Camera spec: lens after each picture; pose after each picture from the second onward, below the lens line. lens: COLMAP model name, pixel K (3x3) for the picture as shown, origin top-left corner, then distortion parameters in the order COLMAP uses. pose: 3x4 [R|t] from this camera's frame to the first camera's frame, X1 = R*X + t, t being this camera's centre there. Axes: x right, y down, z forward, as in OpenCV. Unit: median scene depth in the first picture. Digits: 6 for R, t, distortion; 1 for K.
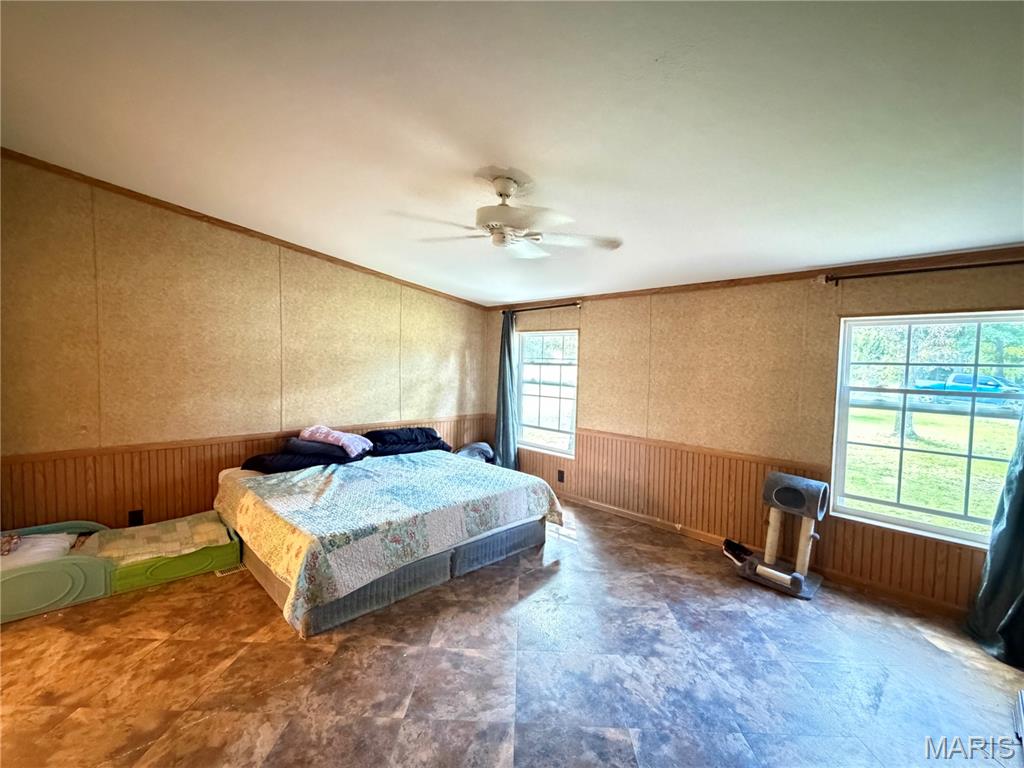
lens RADIAL K [[447.8, 0, 512.4], [0, 447.8, 383.1], [0, 0, 1]] dist [-0.000173, 0.000088]
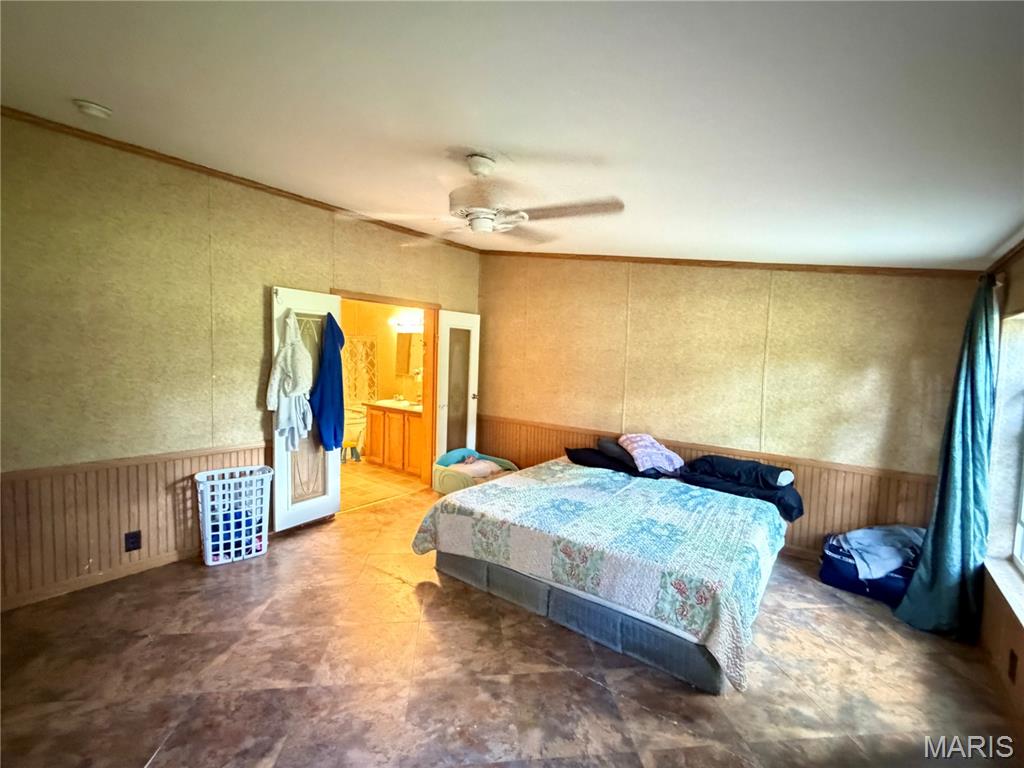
lens RADIAL K [[447.8, 0, 512.4], [0, 447.8, 383.1], [0, 0, 1]] dist [-0.000173, 0.000088]
pose [[0.148239, 0.045898, -0.987886, 0.621726], [-0.074839, 0.996579, 0.035071, -0.038909], [0.986116, 0.068734, 0.151166, 0.691278]]
